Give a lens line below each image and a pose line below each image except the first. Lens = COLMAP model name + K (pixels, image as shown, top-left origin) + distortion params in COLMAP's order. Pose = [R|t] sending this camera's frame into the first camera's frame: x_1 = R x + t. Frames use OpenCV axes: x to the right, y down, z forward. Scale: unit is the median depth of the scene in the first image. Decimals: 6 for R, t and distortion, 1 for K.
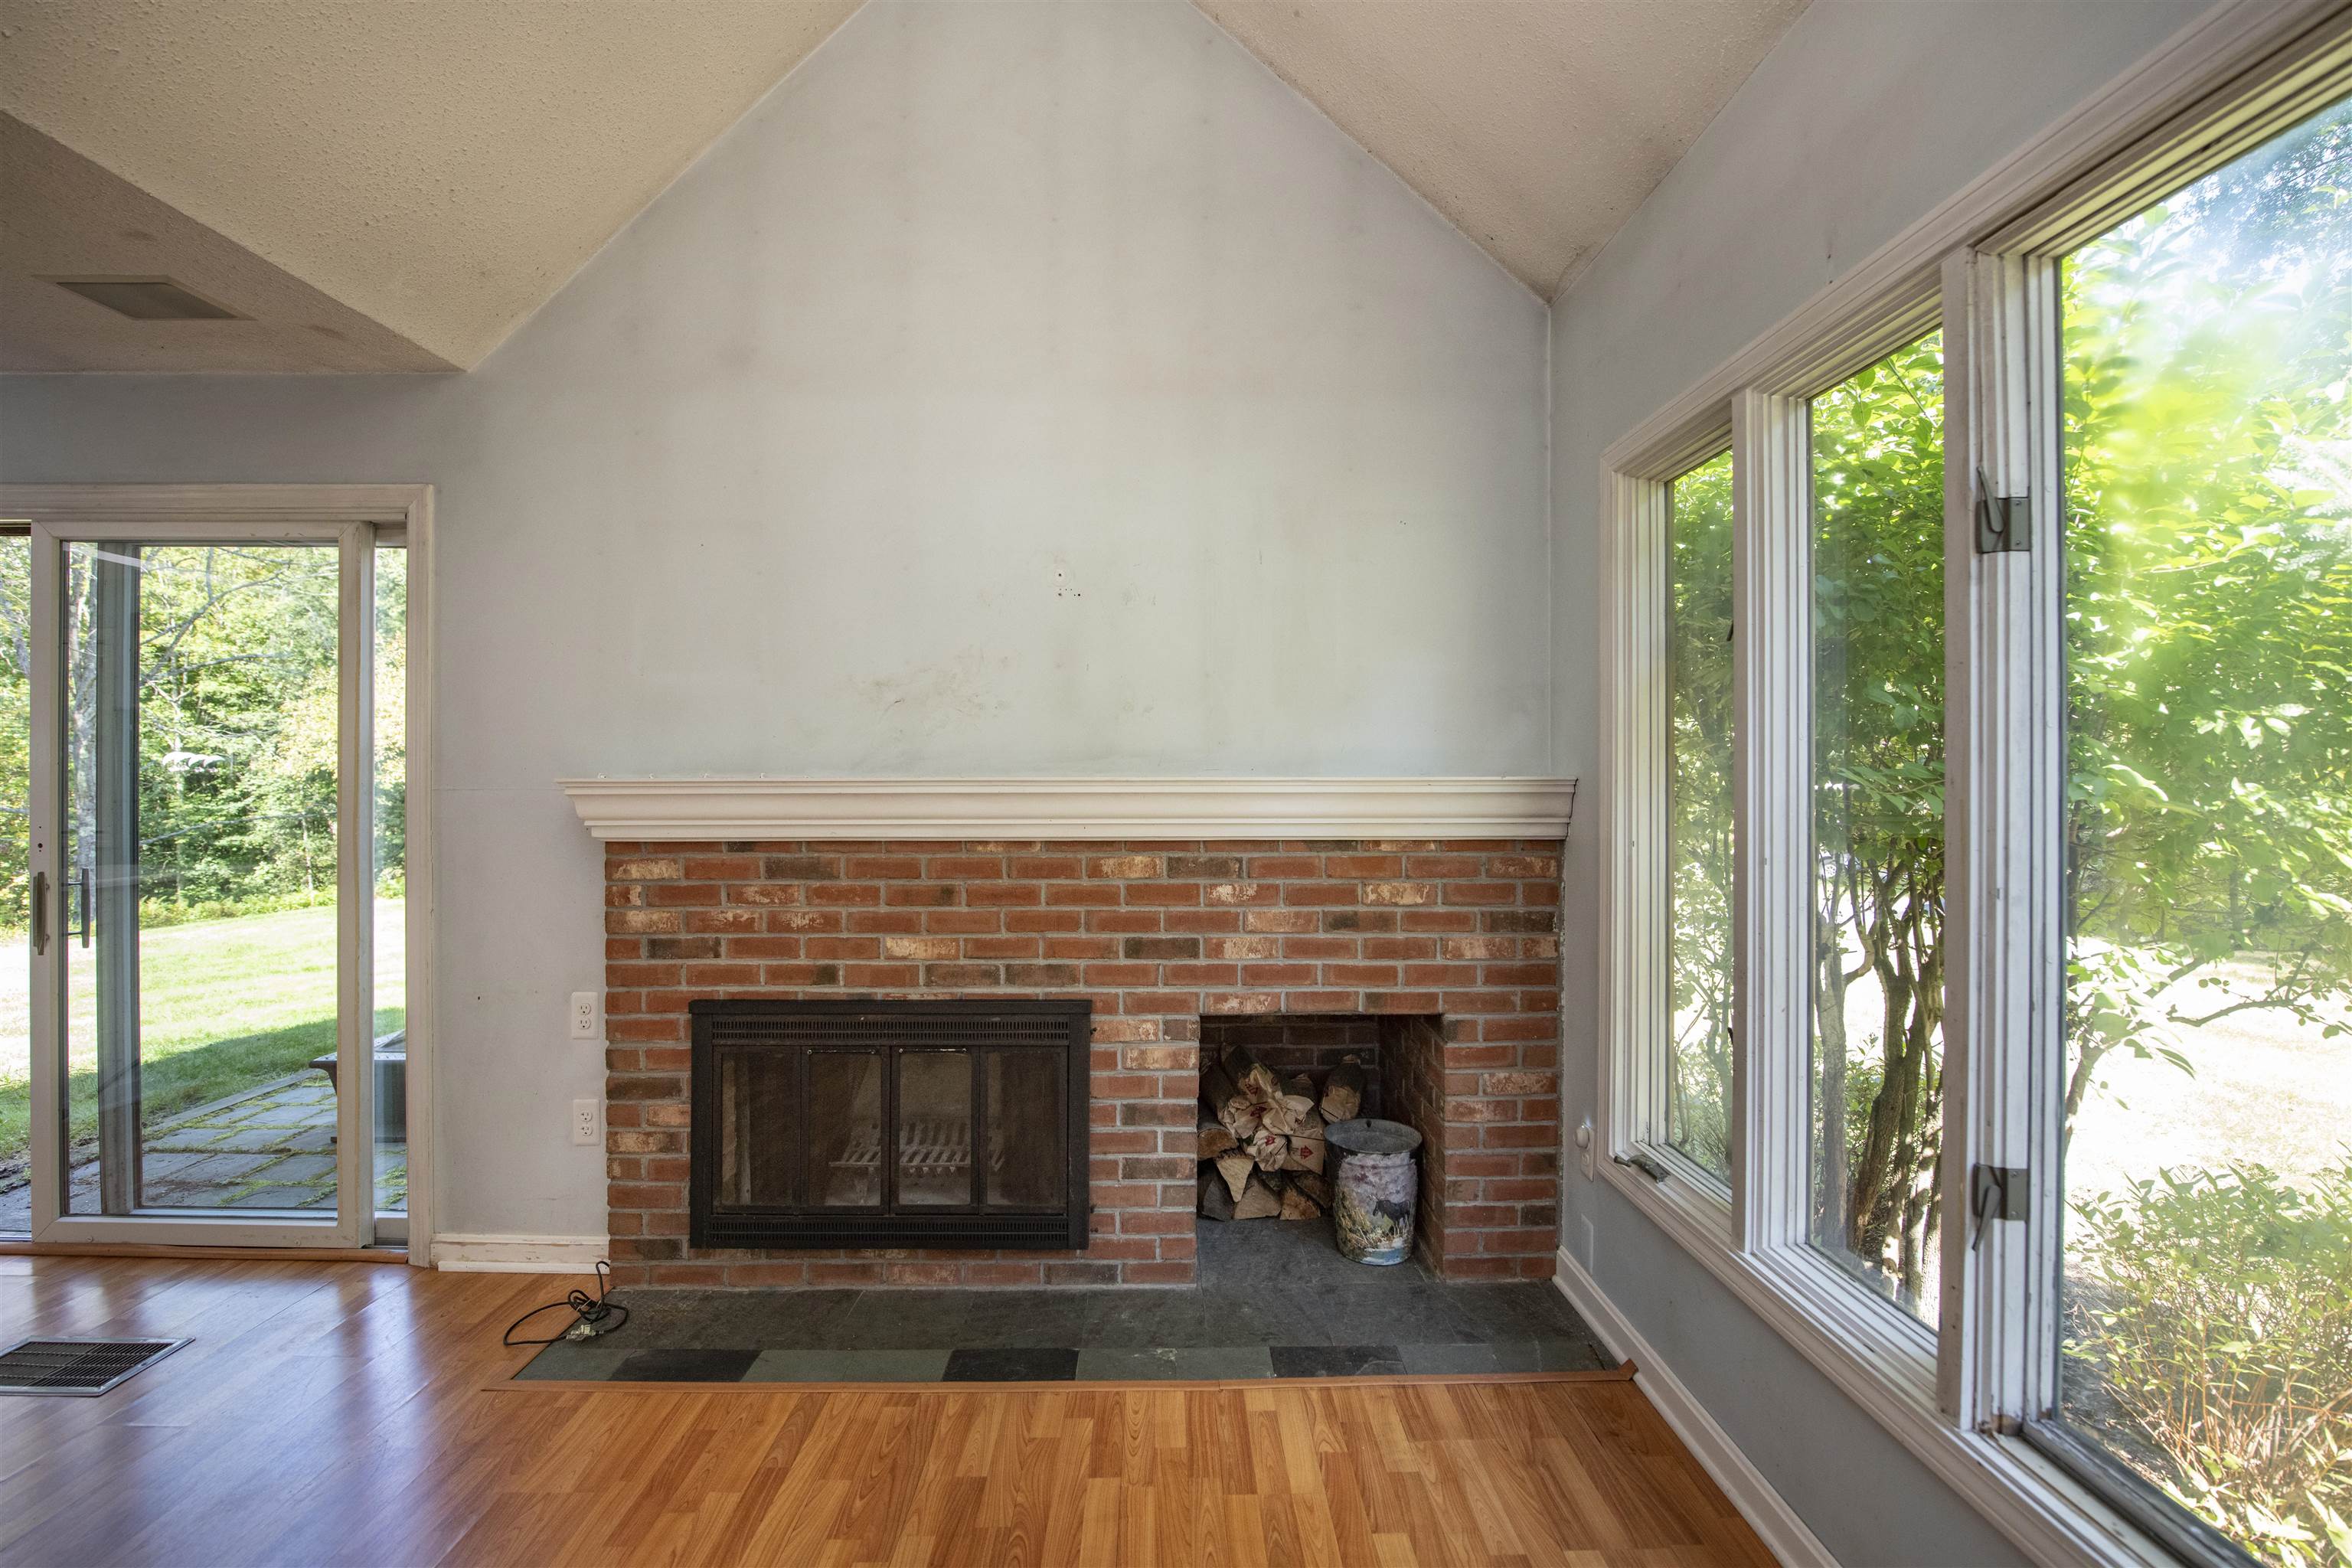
lens RADIAL K [[1028.5, 0, 1176.0], [0, 1028.5, 784.0], [0, 0, 1]] dist [-0.002301, -0.000496]
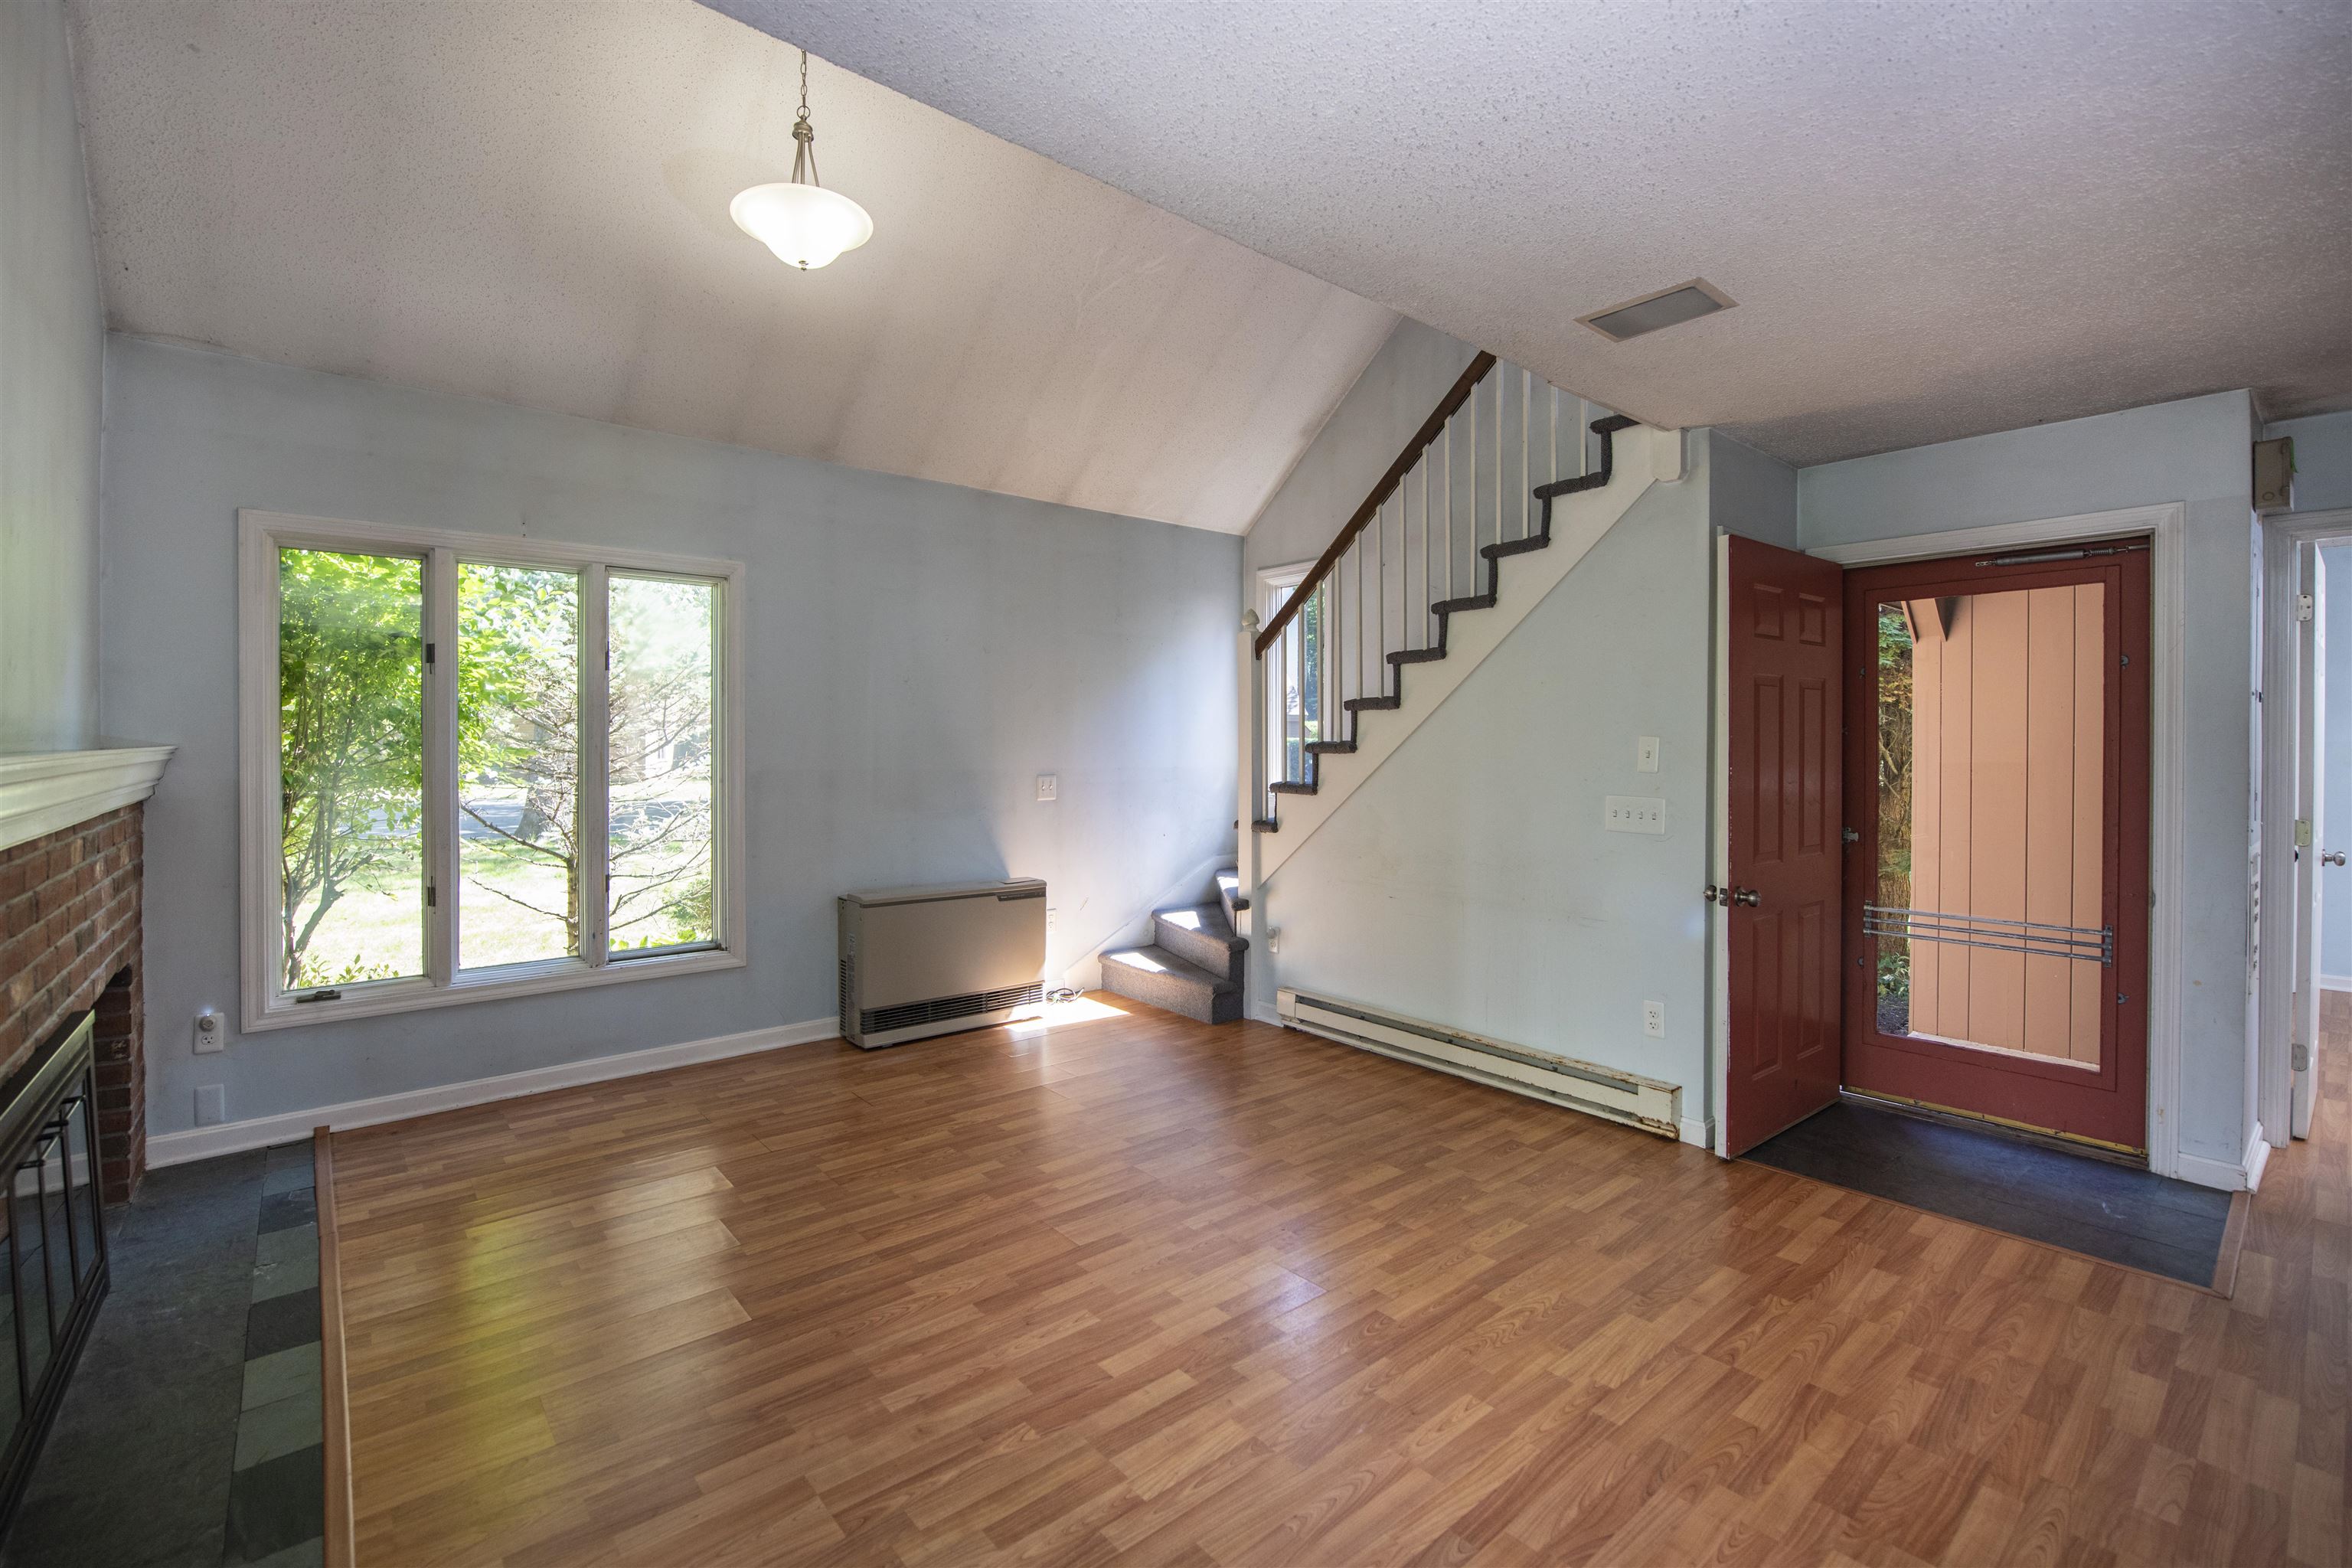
lens RADIAL K [[1026.0, 0, 1165.6], [0, 1026.0, 741.1], [0, 0, 1]] dist [-0.000383, -0.000361]
pose [[-0.637960, -0.000345, 0.770070, -1.296948], [0.002131, 0.999995, 0.002213, -0.009644], [-0.770067, 0.003052, -0.637956, 0.842950]]
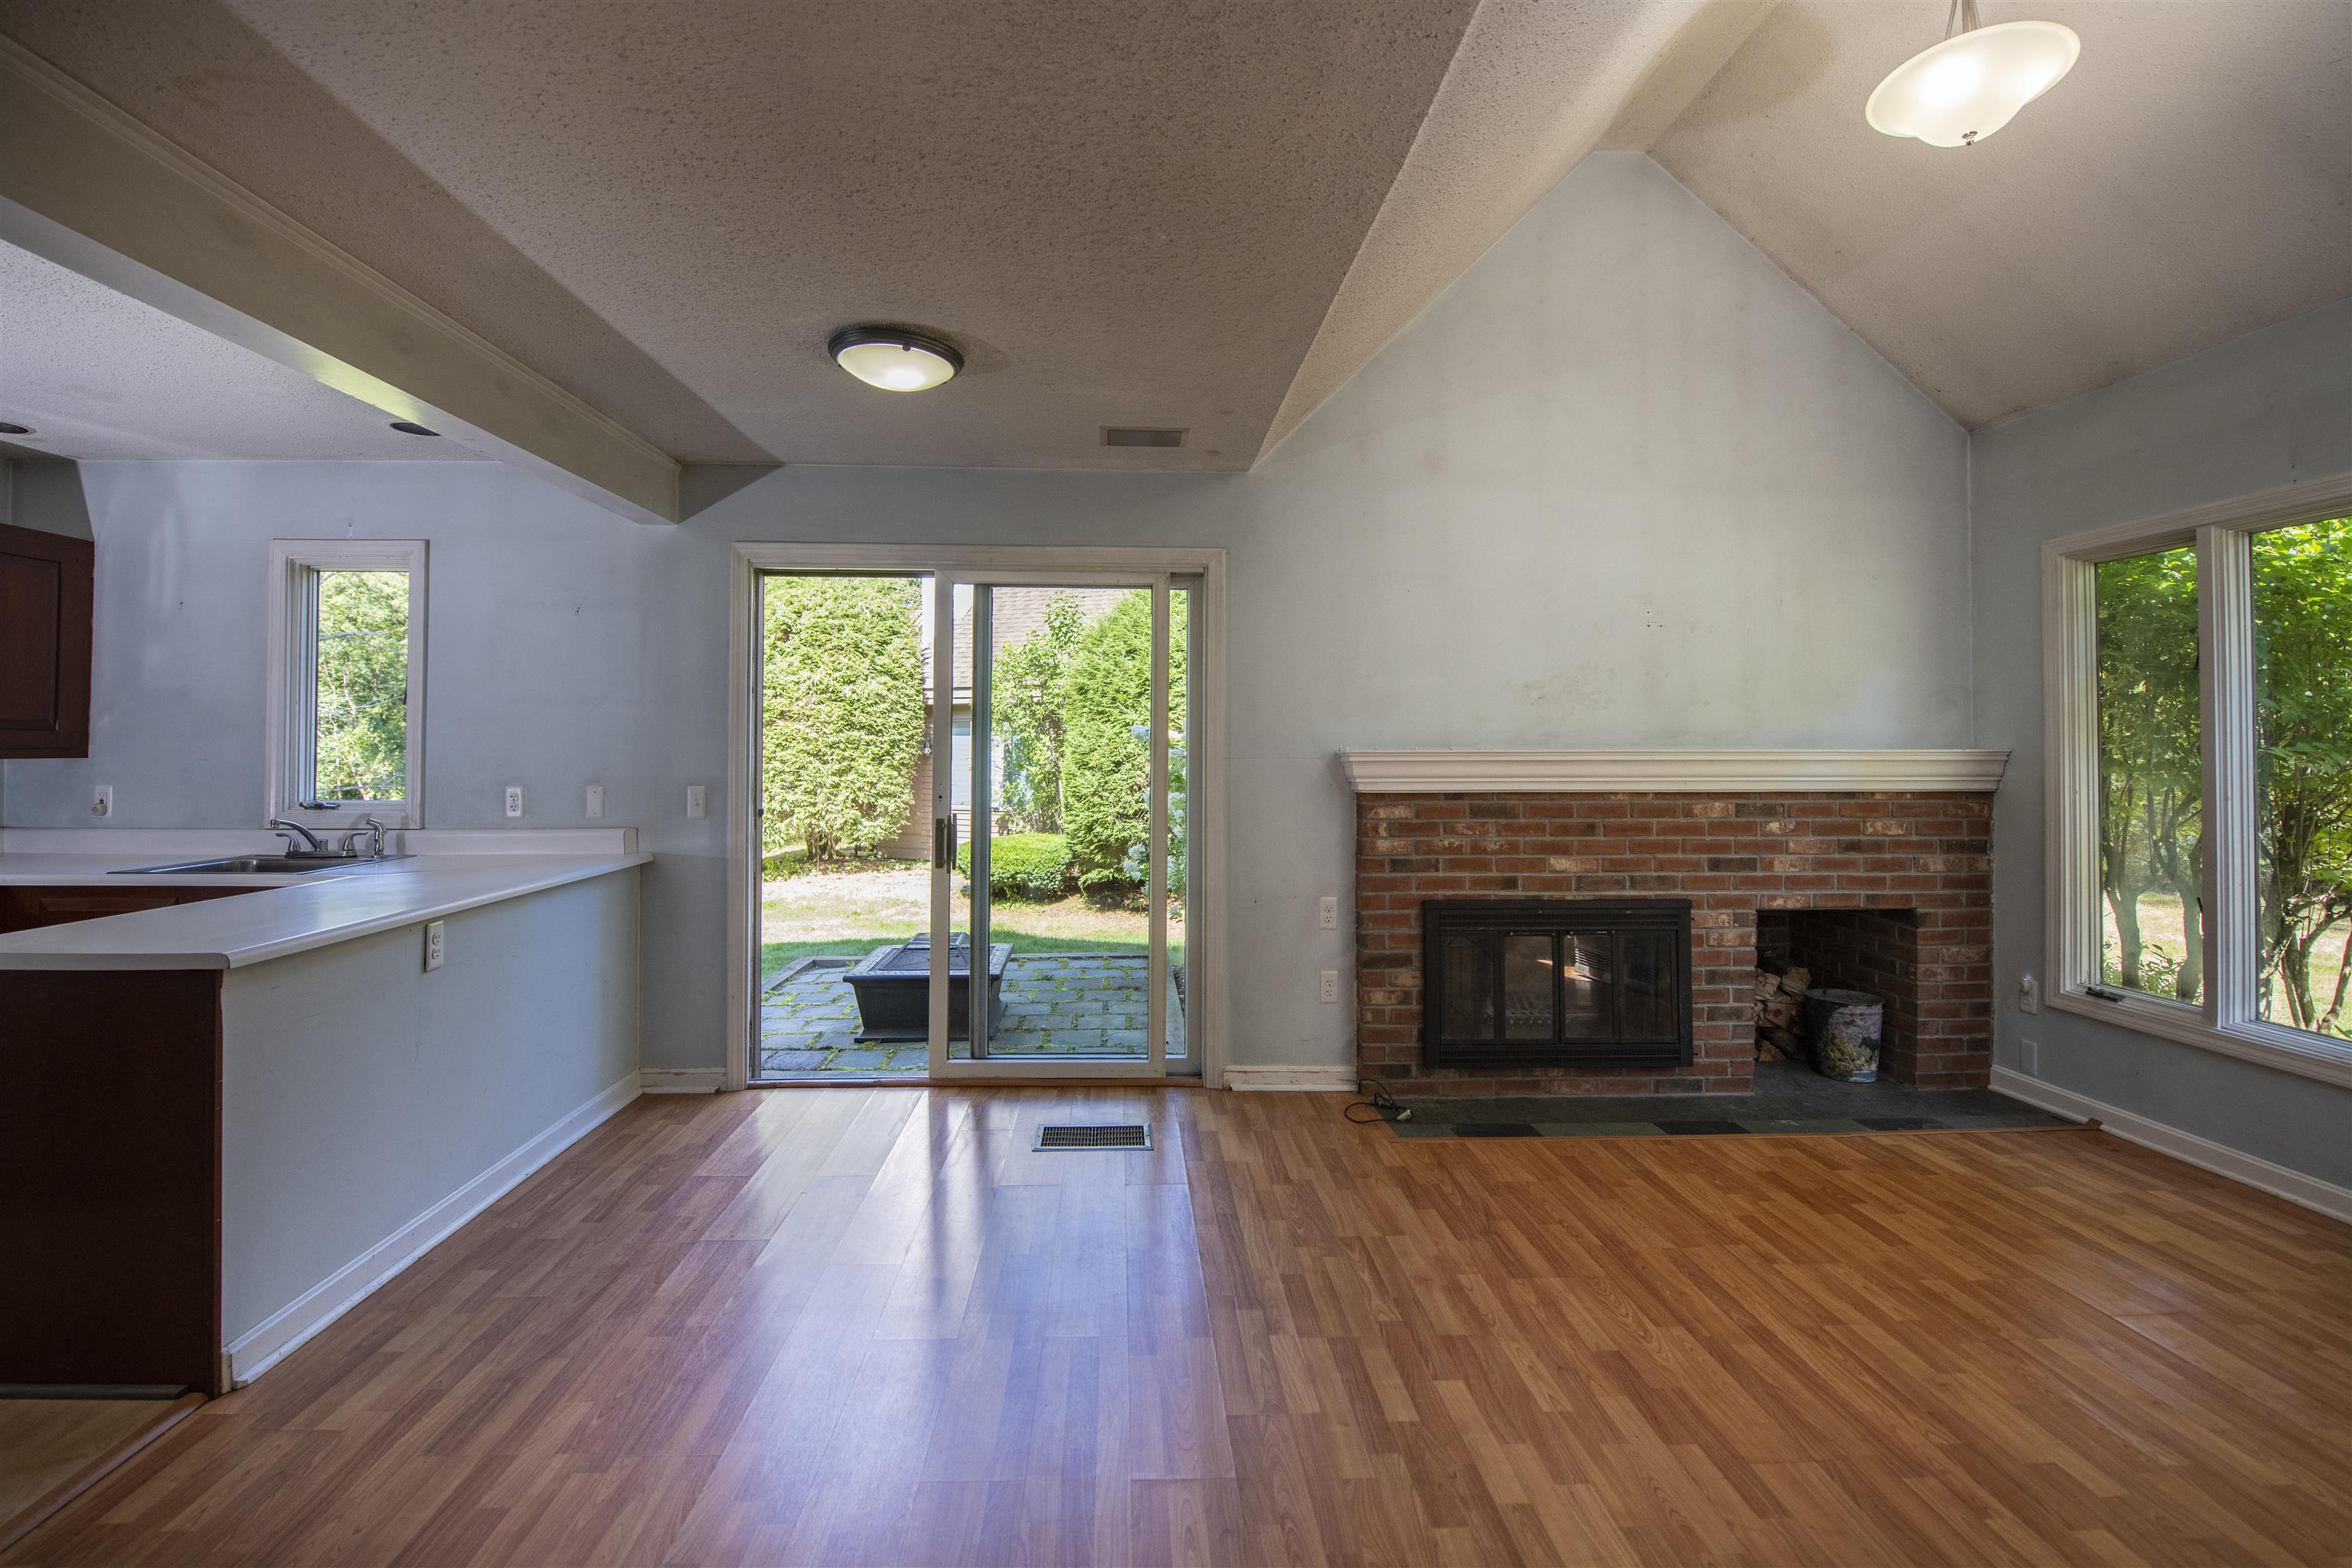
lens RADIAL K [[1026.0, 0, 1165.6], [0, 1026.0, 741.1], [0, 0, 1]] dist [-0.000383, -0.000361]
pose [[0.999547, 0.001435, 0.030061, -0.877767], [-0.000924, 0.999855, -0.016998, 0.007142], [-0.030081, 0.016963, 0.999404, -0.461082]]
